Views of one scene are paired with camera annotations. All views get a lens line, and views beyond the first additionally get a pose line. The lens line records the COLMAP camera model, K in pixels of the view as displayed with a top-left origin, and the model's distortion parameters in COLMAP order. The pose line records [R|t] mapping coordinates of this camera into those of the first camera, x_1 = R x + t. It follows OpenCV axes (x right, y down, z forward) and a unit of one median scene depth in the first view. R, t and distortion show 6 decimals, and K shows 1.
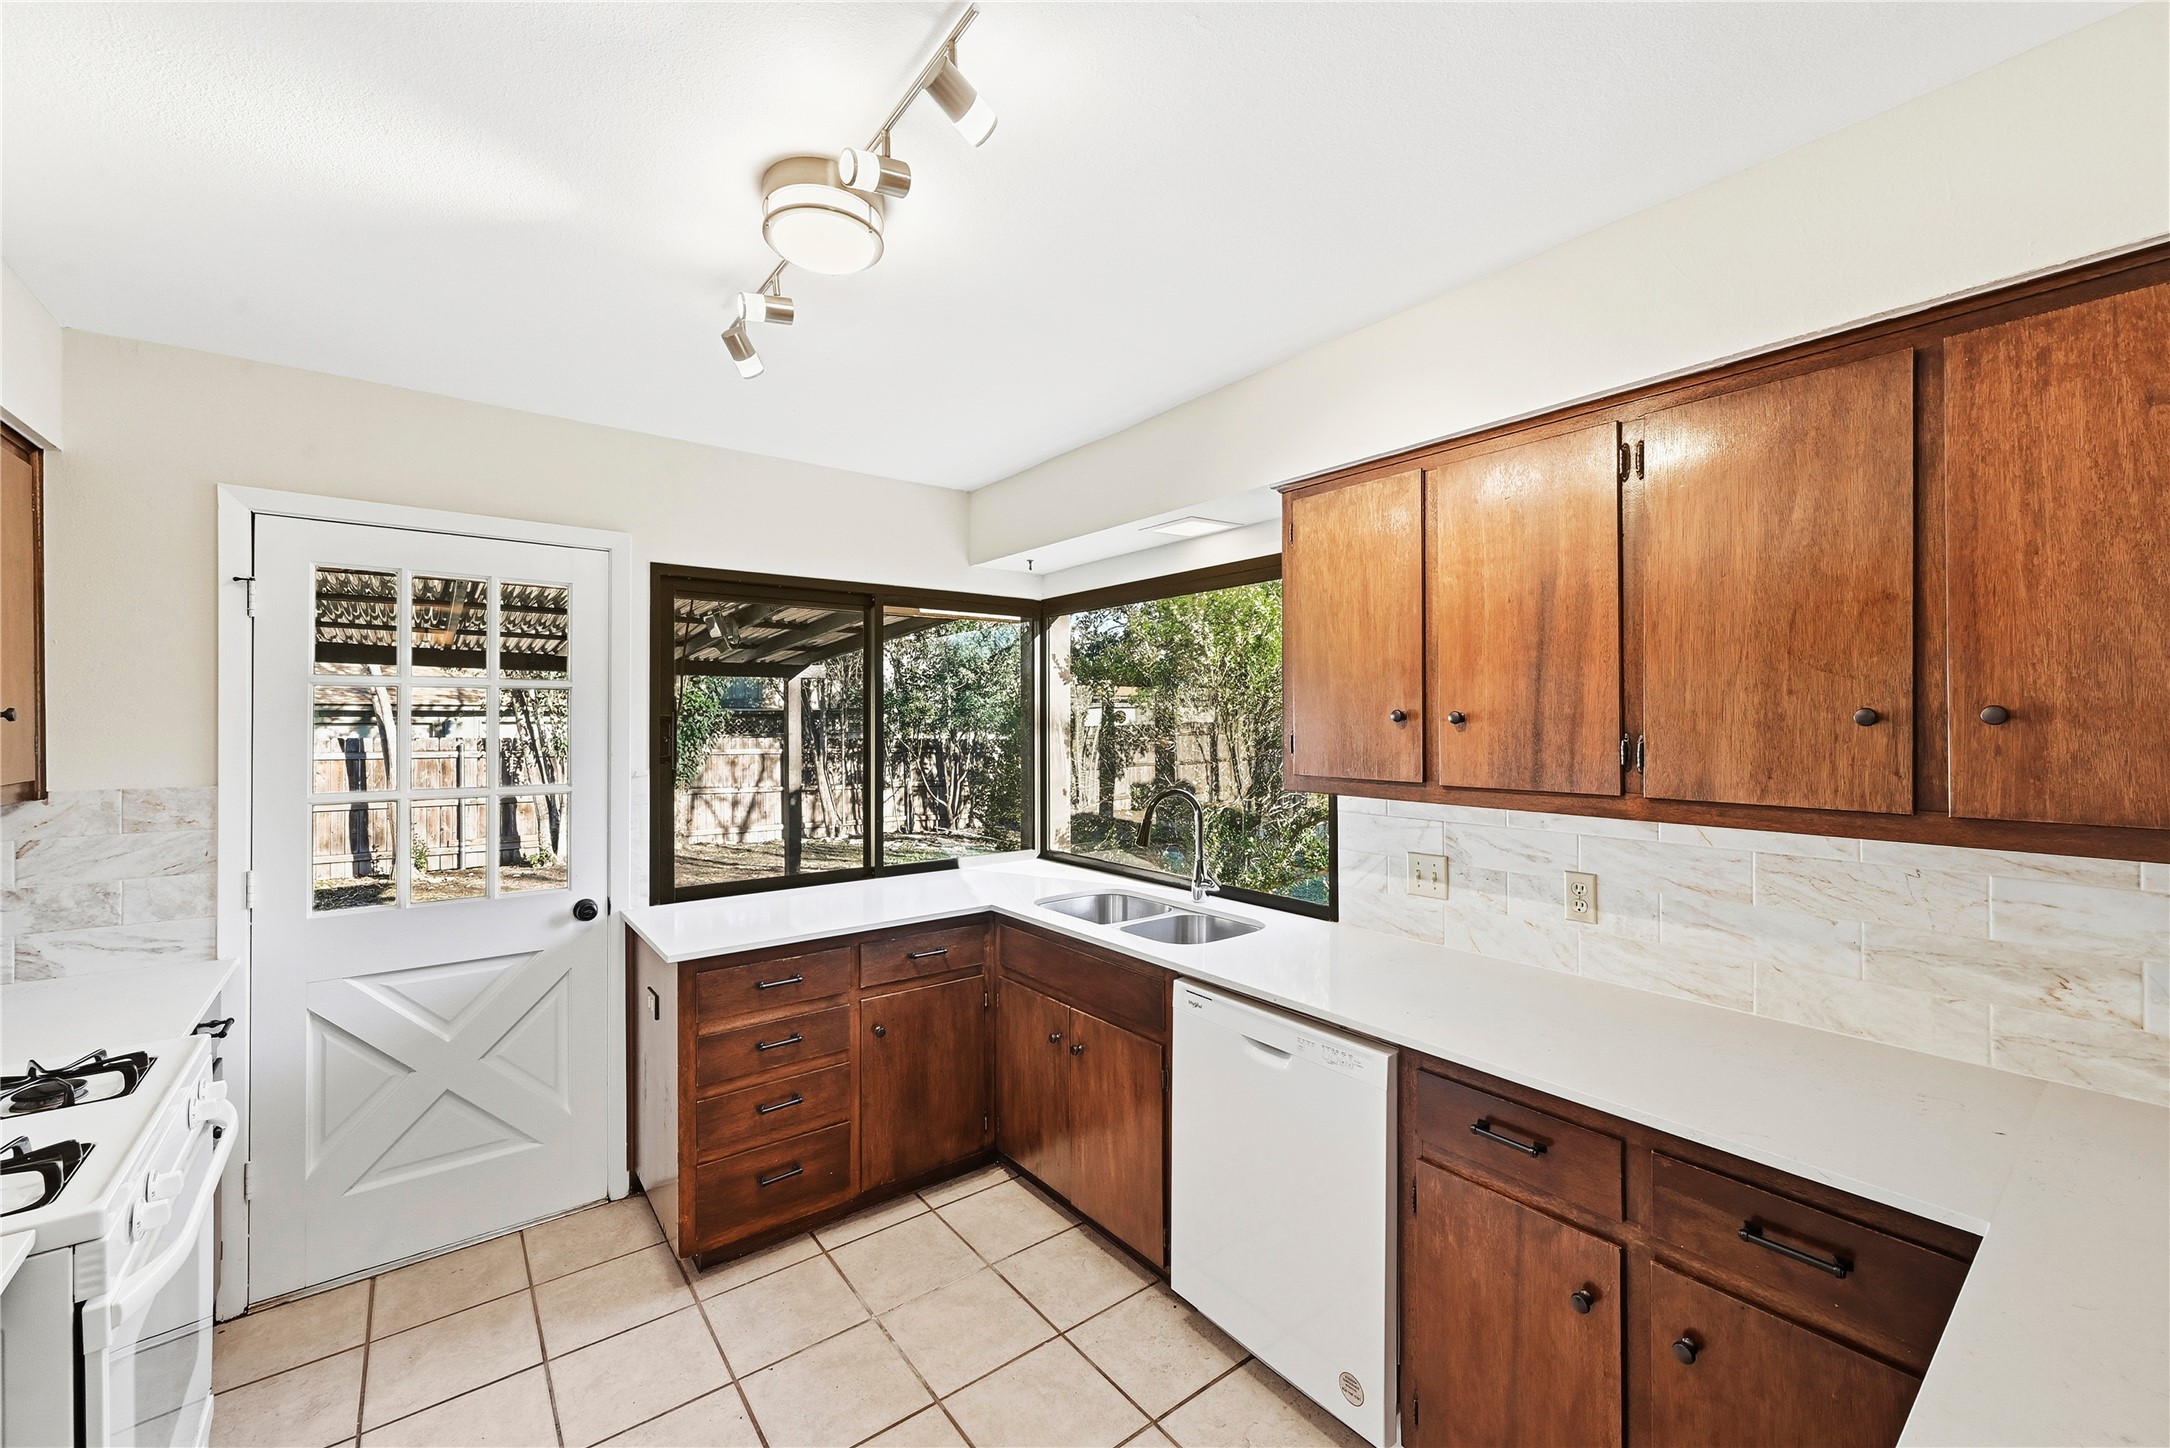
lens RADIAL K [[867.4, 0, 1087.0], [0, 867.4, 714.6], [0, 0, 1]] dist [0.008030, -0.000368]
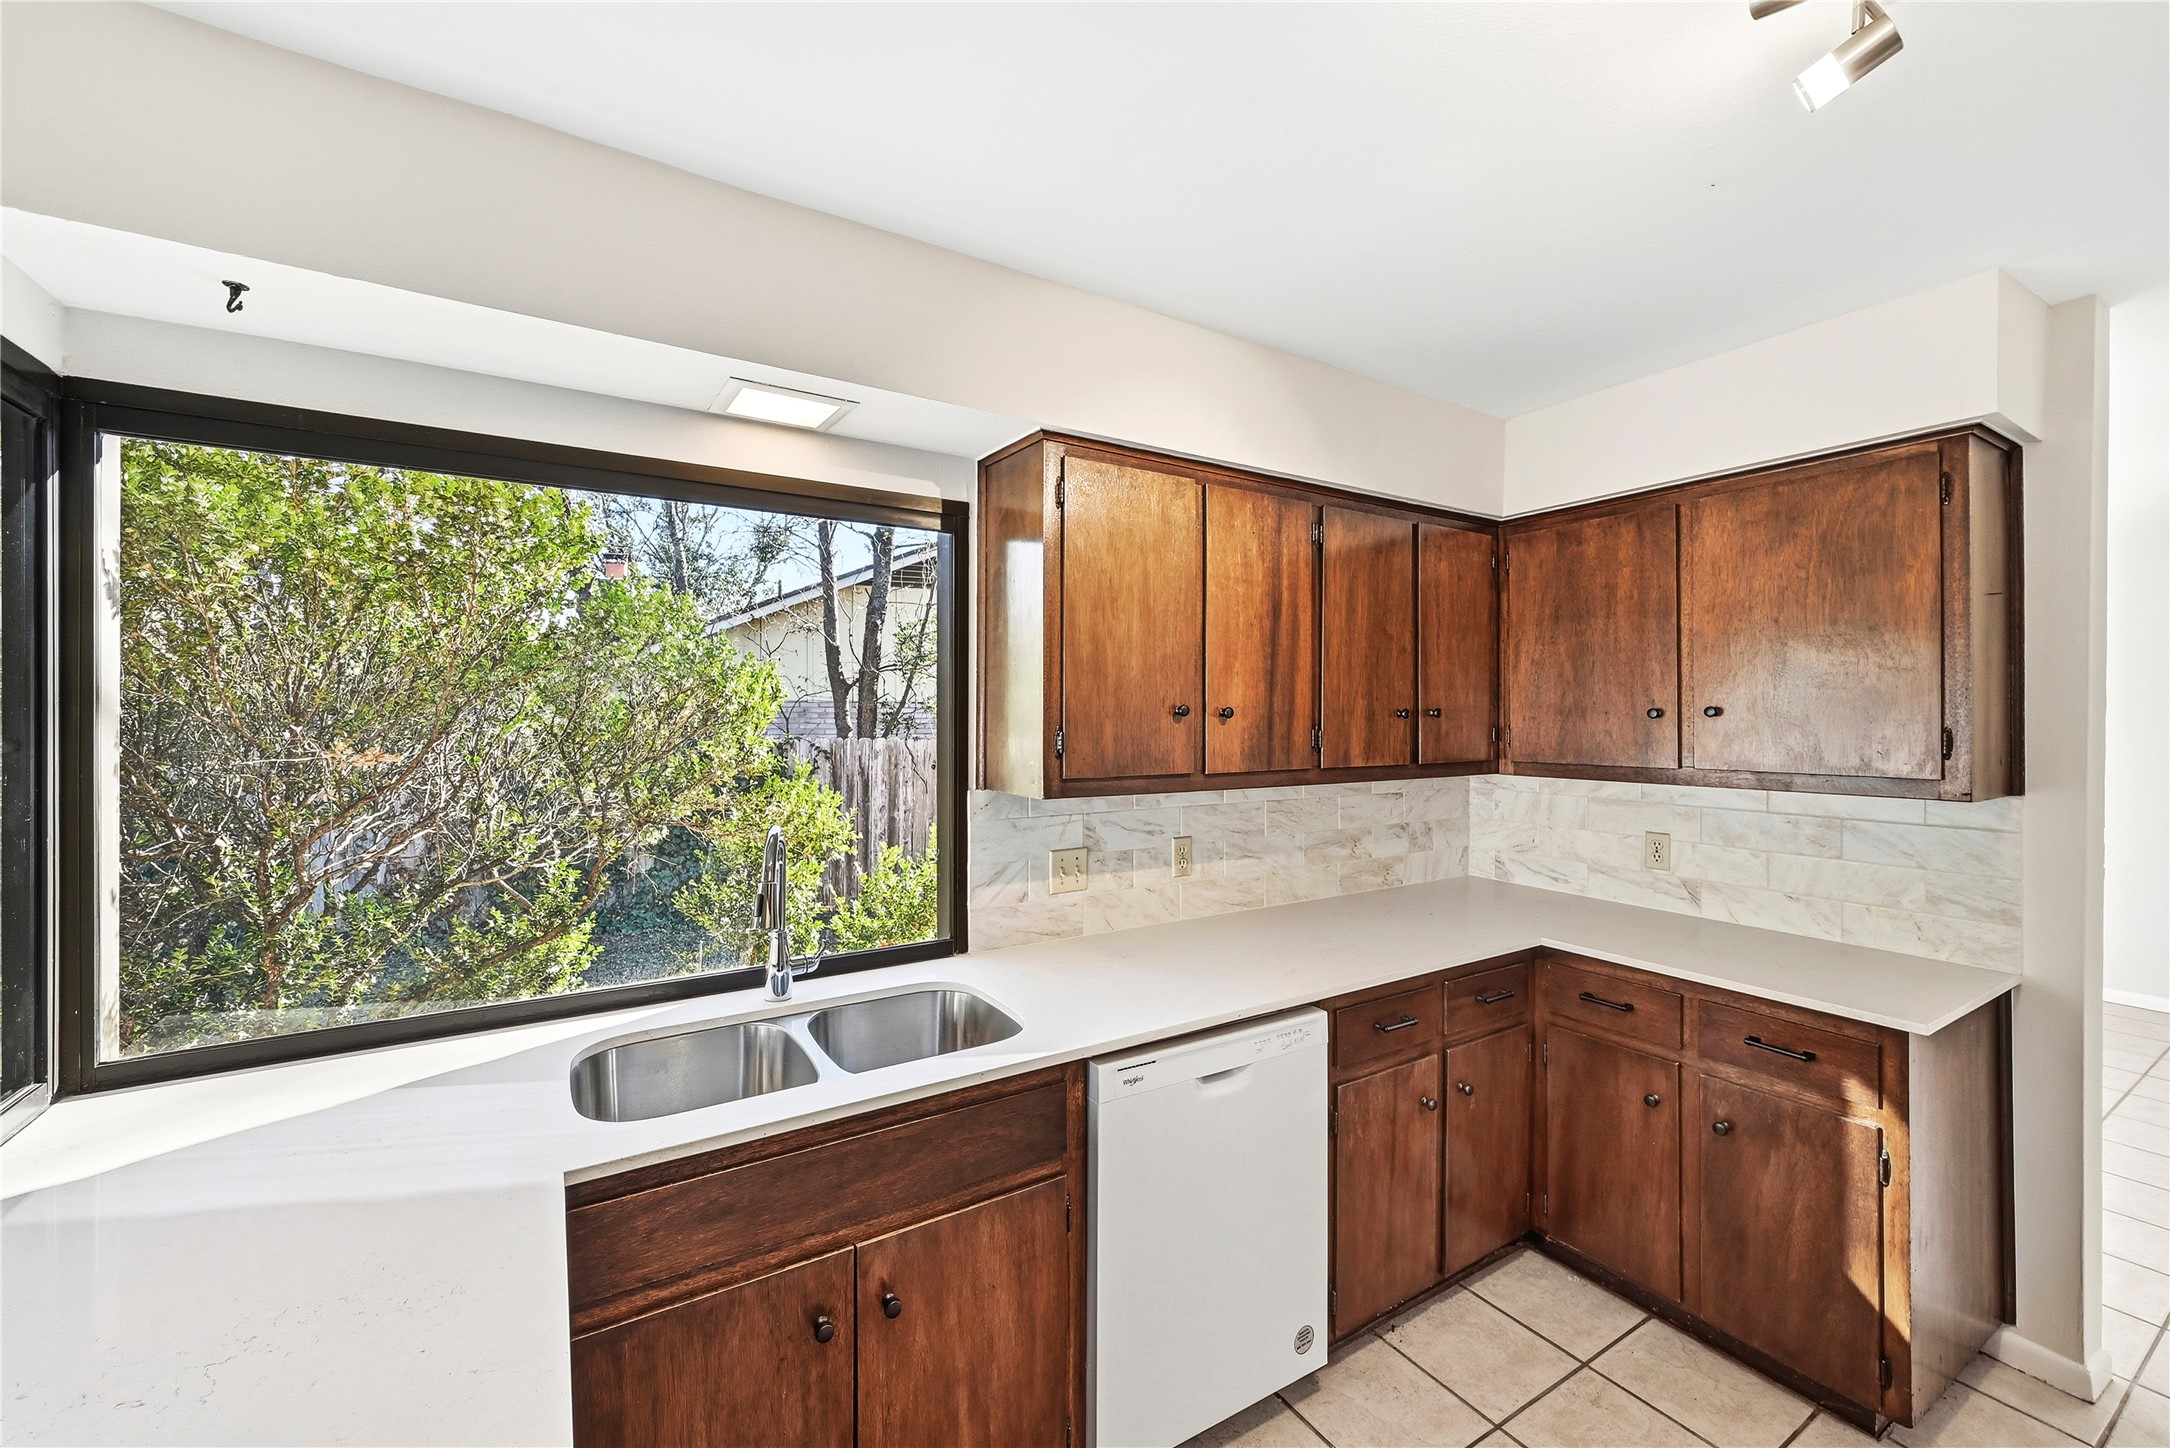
lens RADIAL K [[867.4, 0, 1087.0], [0, 867.4, 714.6], [0, 0, 1]] dist [0.008030, -0.000368]
pose [[0.102336, -0.001498, 0.994749, -0.690669], [-0.009436, 0.999952, 0.002476, 0.004609], [-0.994705, -0.009640, 0.102317, 1.022418]]
